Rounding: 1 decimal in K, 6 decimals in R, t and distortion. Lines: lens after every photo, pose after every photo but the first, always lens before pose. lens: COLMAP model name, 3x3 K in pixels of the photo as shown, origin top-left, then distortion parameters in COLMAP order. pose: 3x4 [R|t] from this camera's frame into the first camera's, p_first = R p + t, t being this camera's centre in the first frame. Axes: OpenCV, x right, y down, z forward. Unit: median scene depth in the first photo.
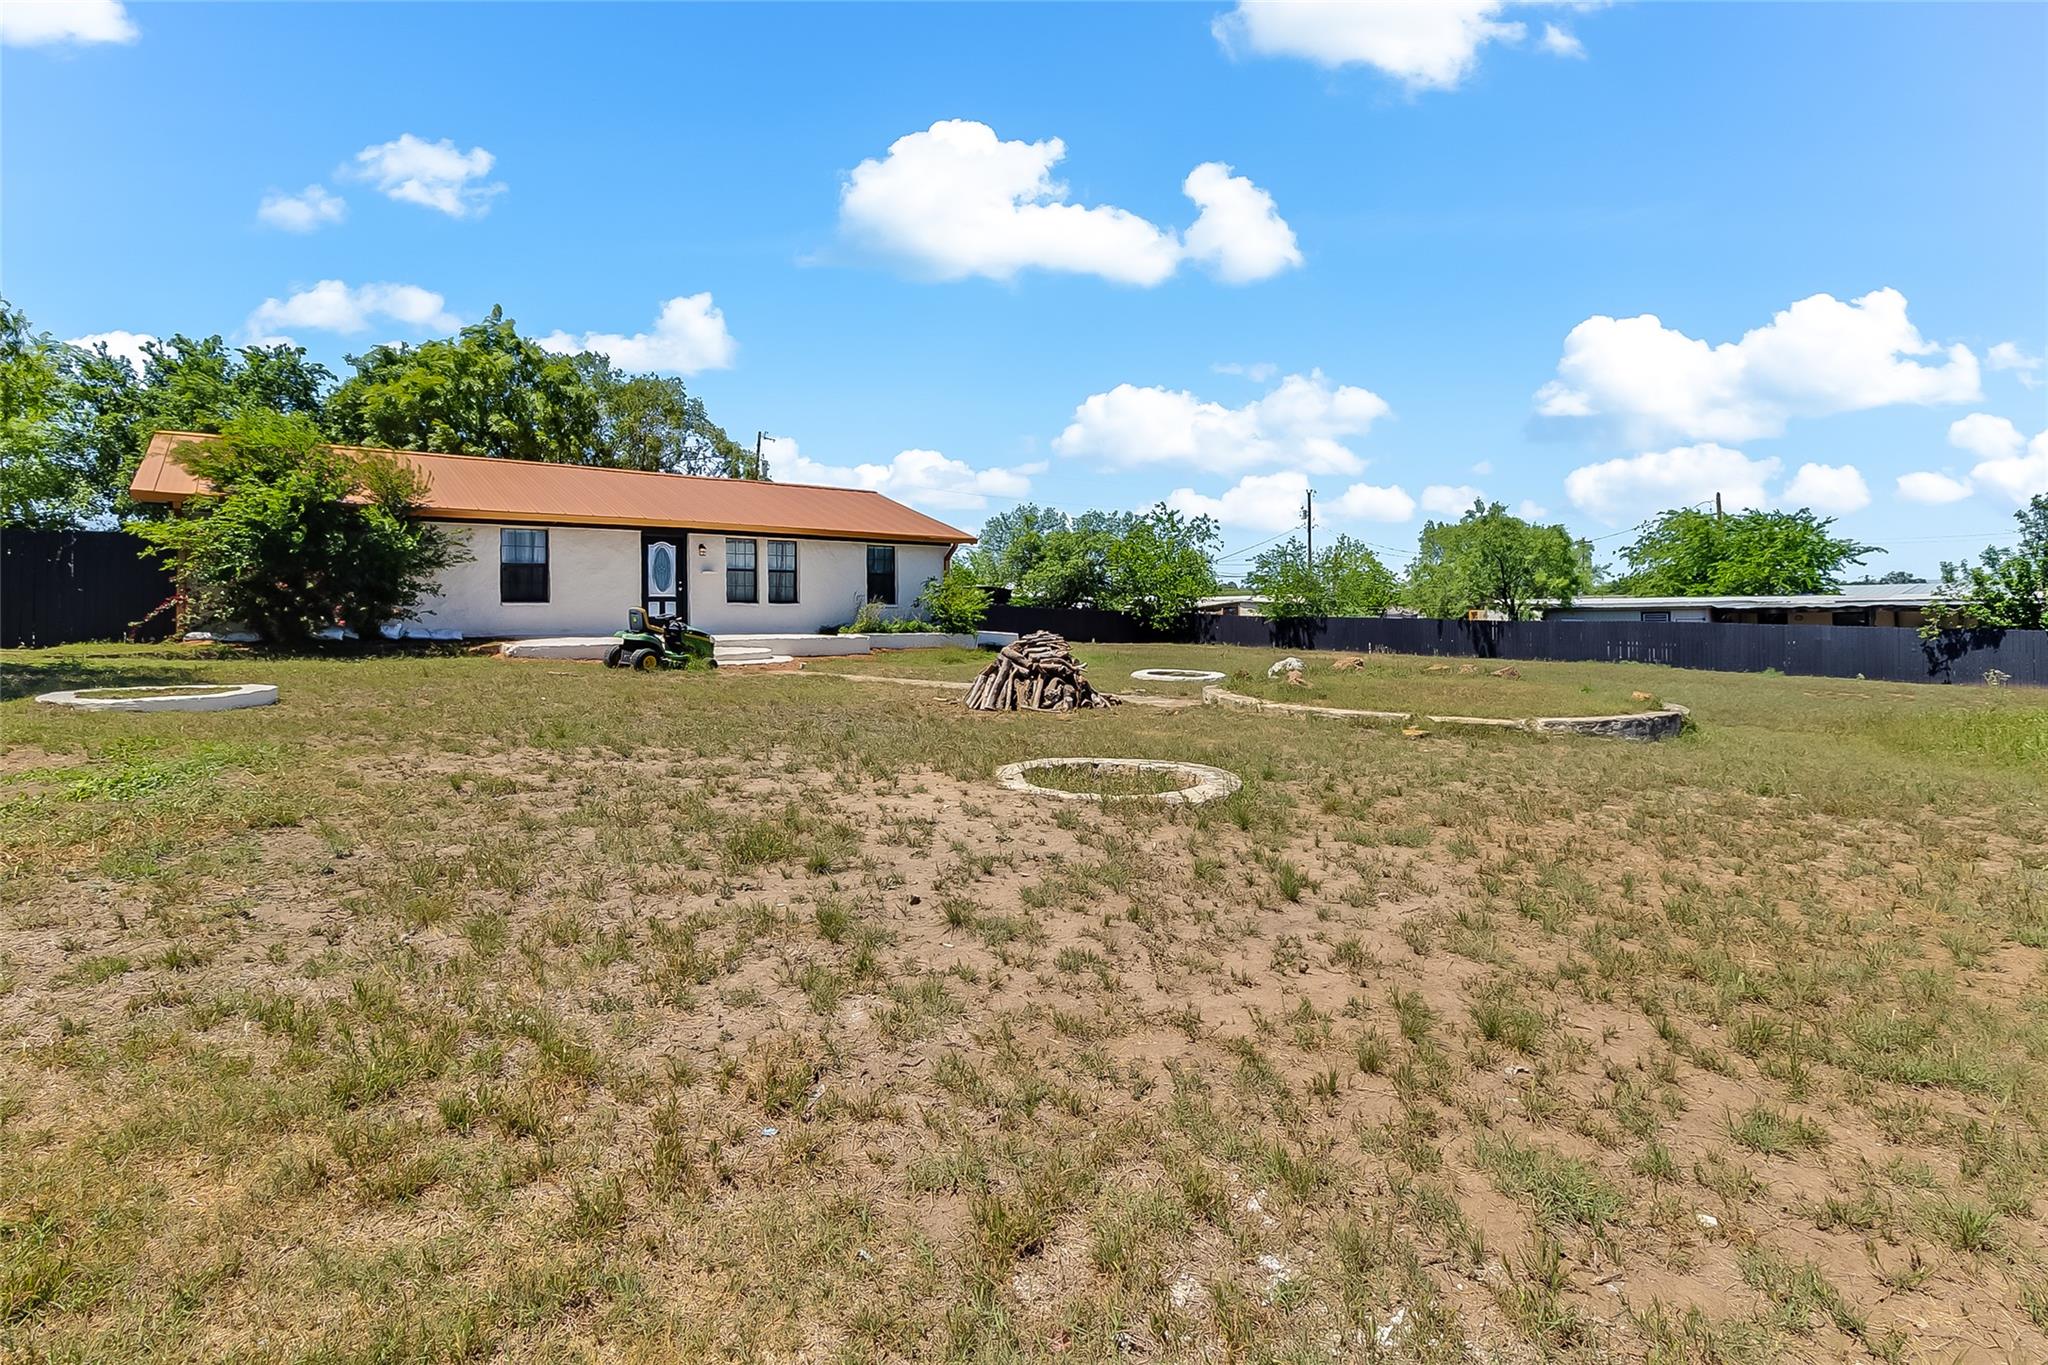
lens RADIAL K [[973.8, 0, 1015.9], [0, 973.8, 630.5], [0, 0, 1]] dist [0.000877, 0.000281]
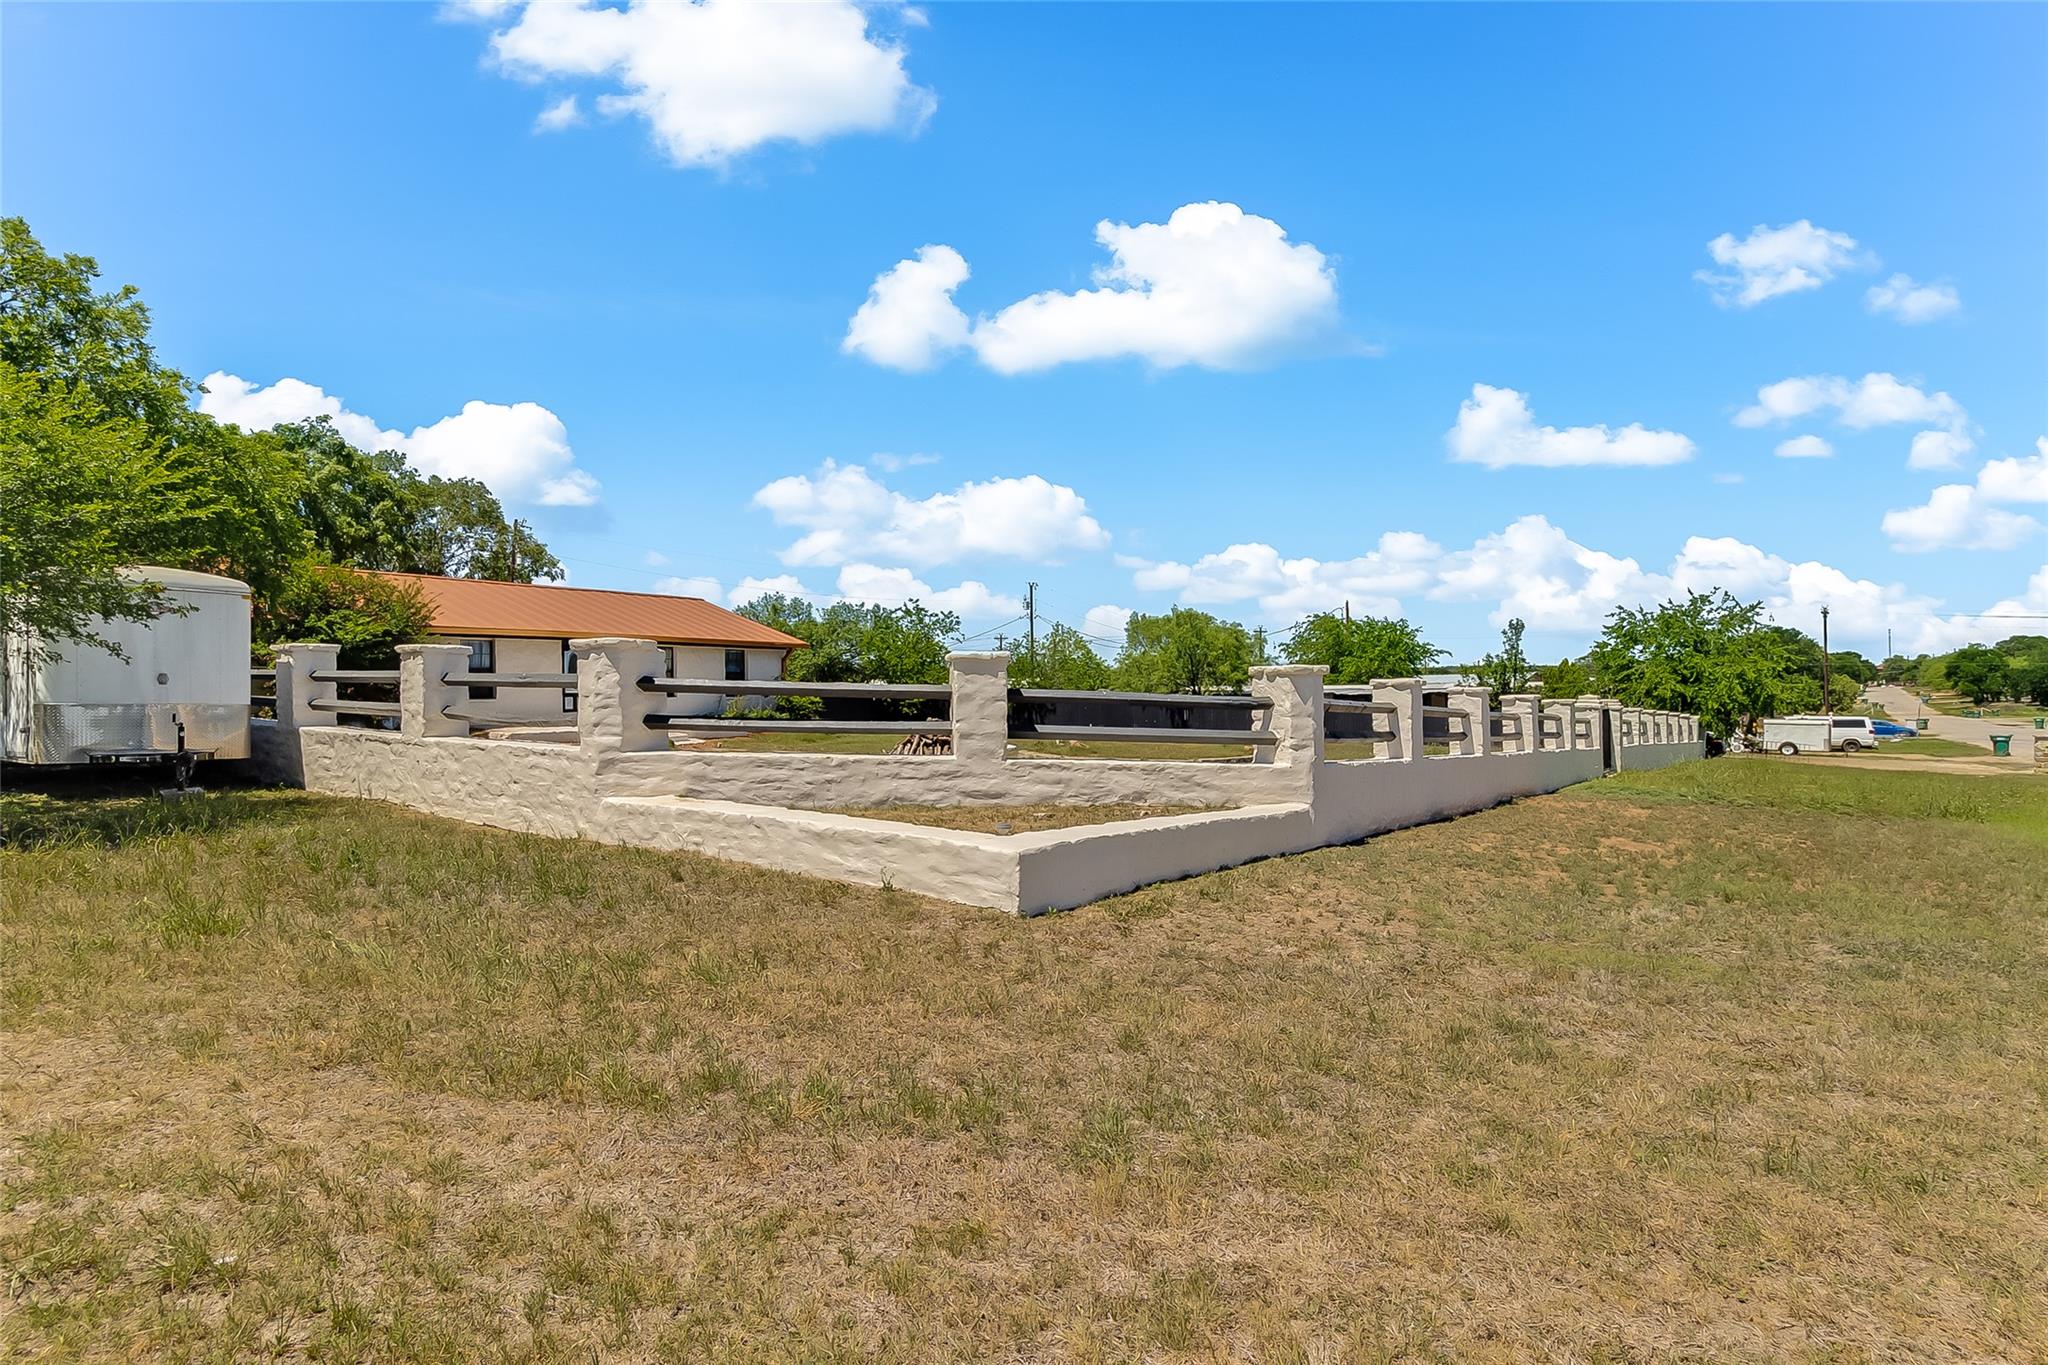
lens RADIAL K [[973.8, 0, 1015.9], [0, 973.8, 630.5], [0, 0, 1]] dist [0.000877, 0.000281]
pose [[0.961148, 0.014191, 0.275670, -0.041633], [0.009408, 0.996413, -0.084096, -0.001041], [-0.275874, 0.083422, 0.957567, -0.091563]]
